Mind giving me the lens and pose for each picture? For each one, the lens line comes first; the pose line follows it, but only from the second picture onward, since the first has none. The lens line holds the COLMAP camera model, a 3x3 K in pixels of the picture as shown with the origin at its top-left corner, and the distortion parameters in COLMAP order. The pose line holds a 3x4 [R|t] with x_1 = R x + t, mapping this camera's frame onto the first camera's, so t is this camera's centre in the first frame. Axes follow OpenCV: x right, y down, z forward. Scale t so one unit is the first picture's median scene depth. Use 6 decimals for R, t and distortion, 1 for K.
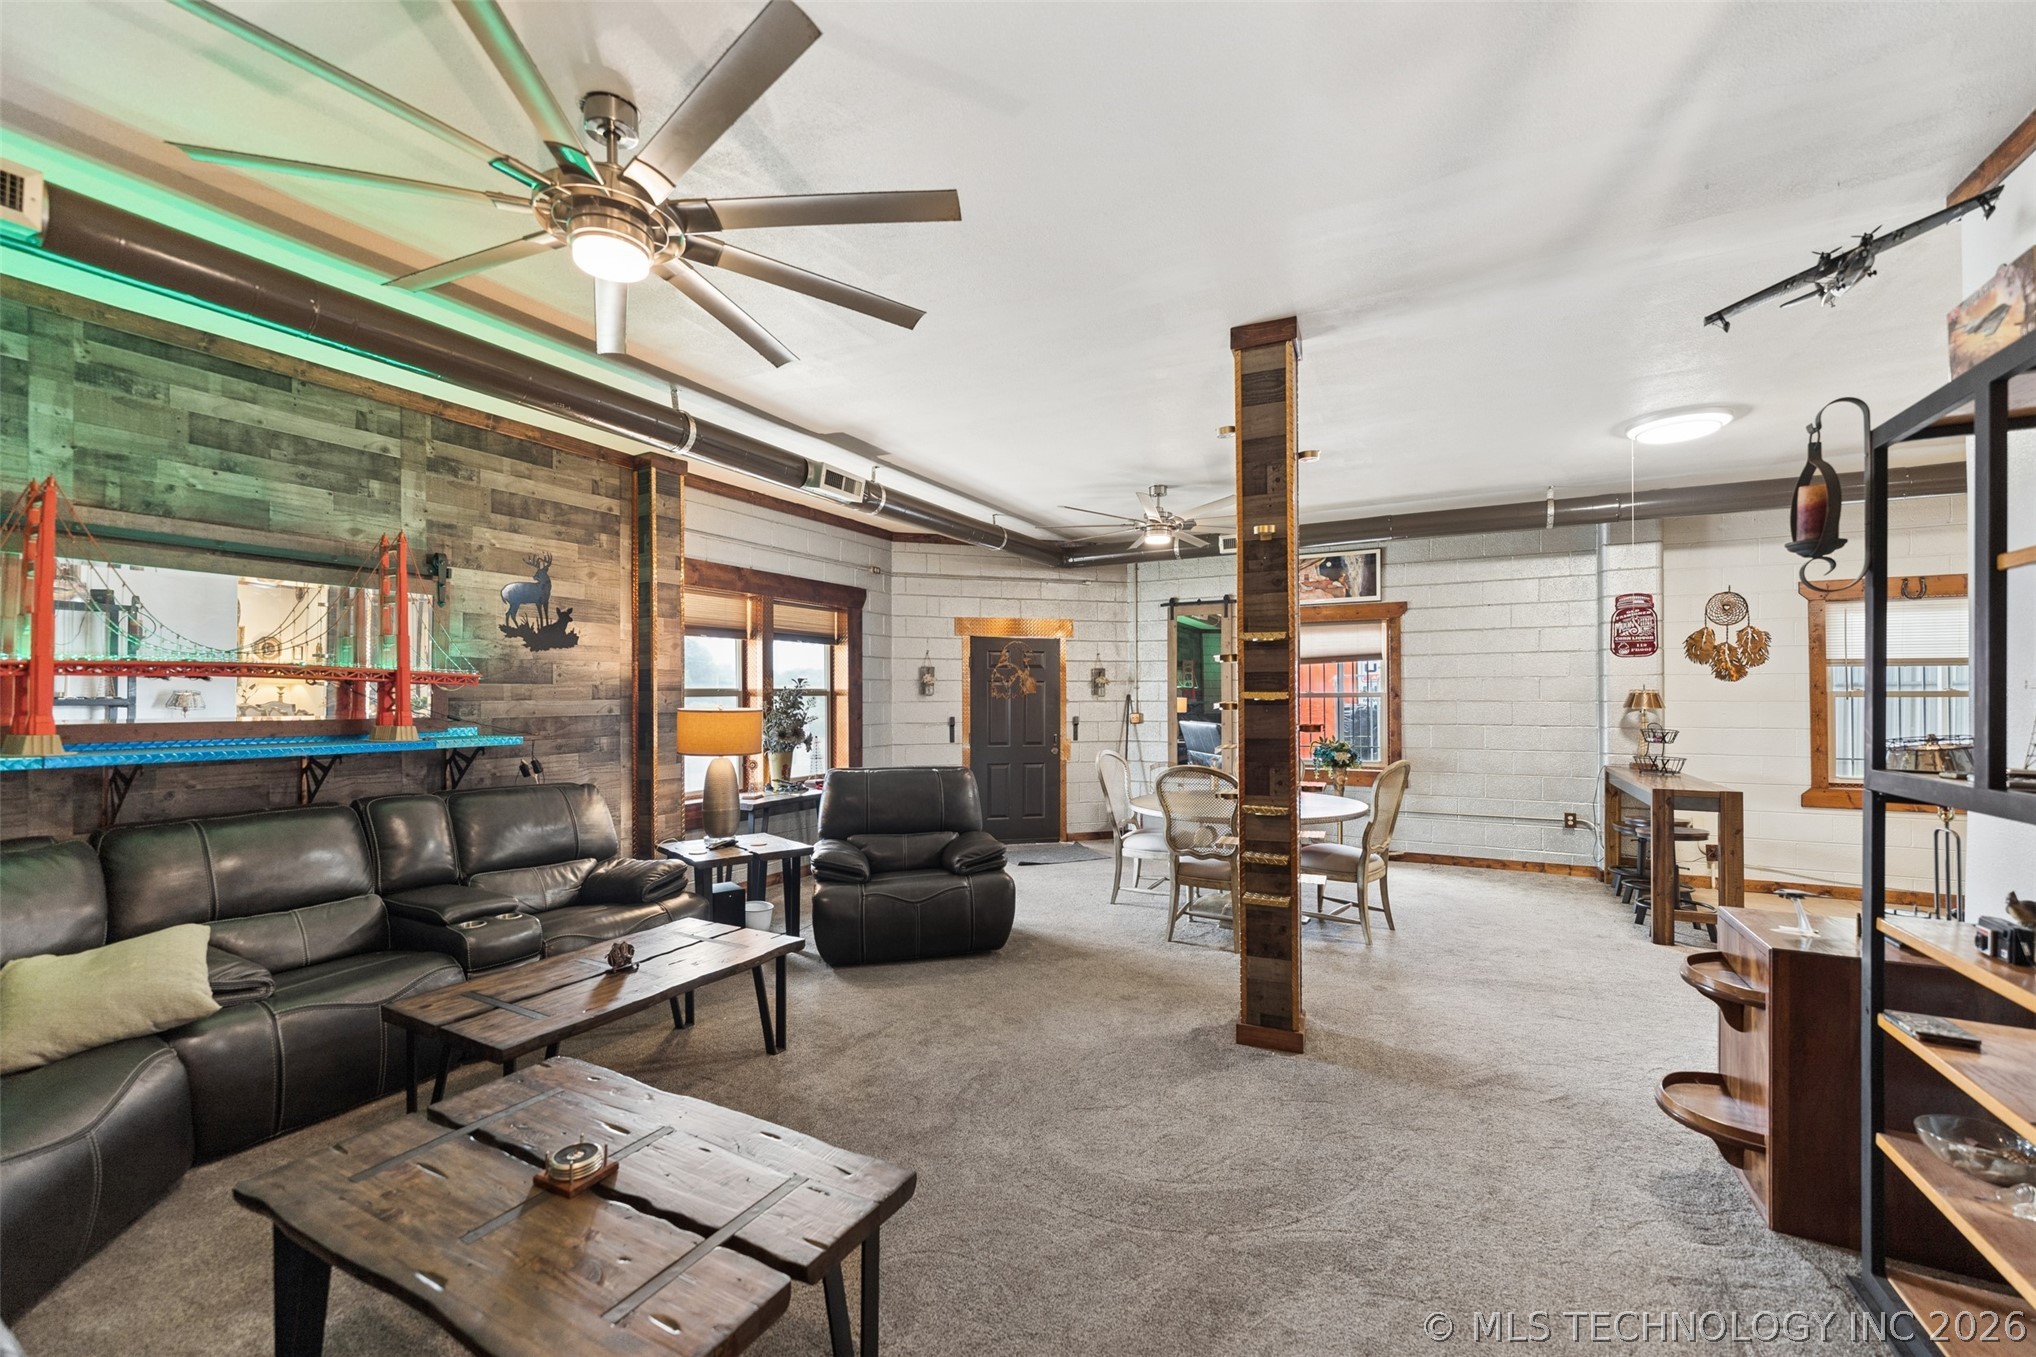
lens RADIAL K [[829.0, 0, 1013.9], [0, 829.0, 681.7], [0, 0, 1]] dist [0.002238, 0.000155]
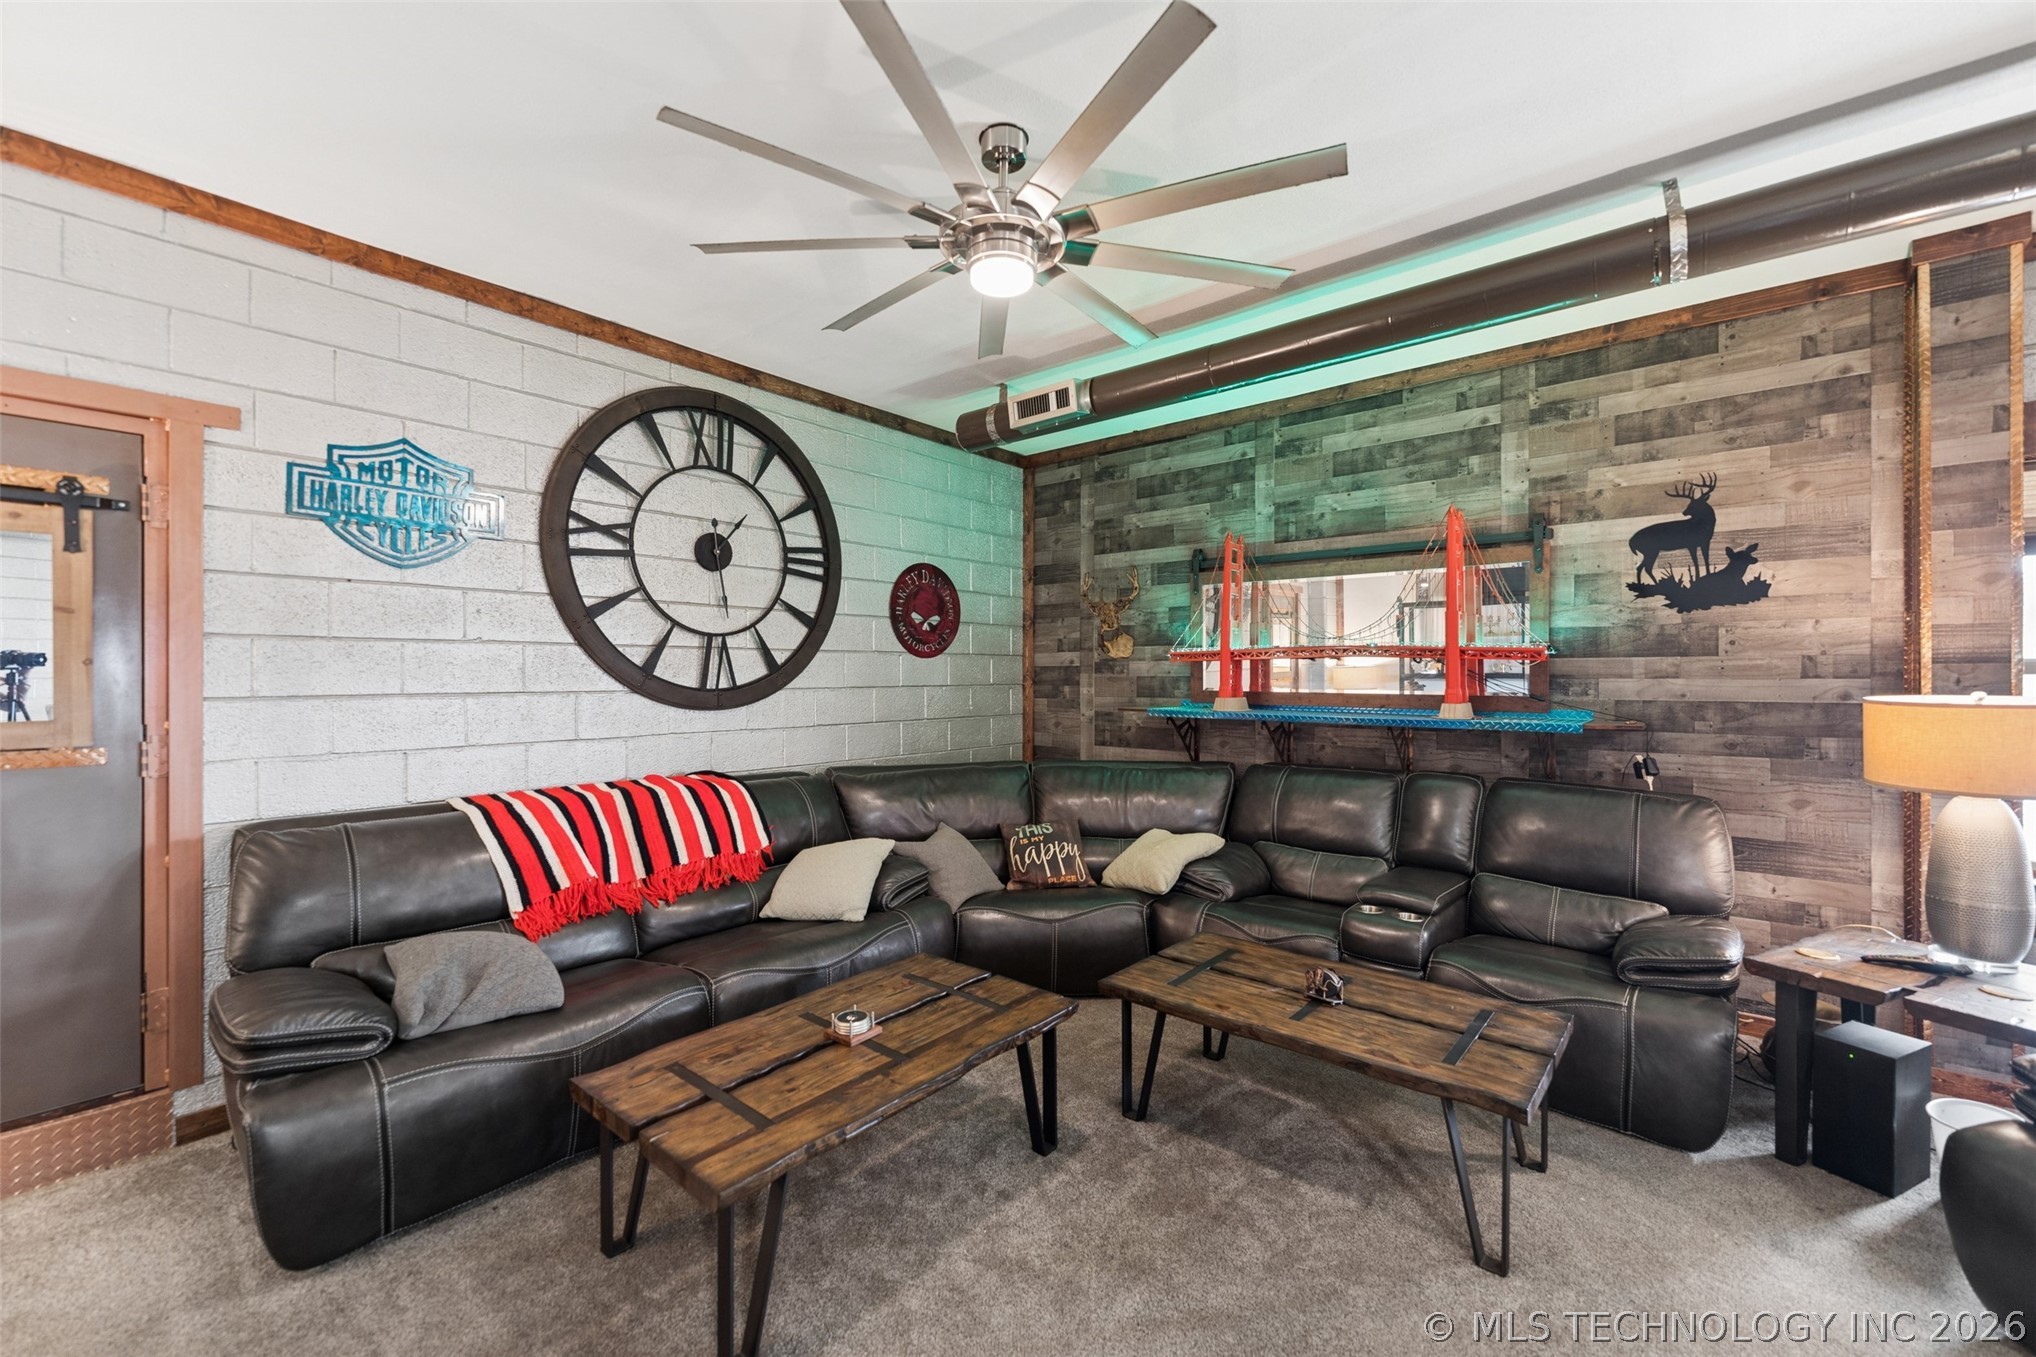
lens RADIAL K [[804.6, 0, 1025.3], [0, 804.6, 673.1], [0, 0, 1]] dist [-0.005758, -0.000044]
pose [[-0.201007, -0.008591, -0.979552, 0.253704], [0.009039, 0.999903, -0.010625, 0.020943], [0.979548, -0.010990, -0.200909, 0.610079]]
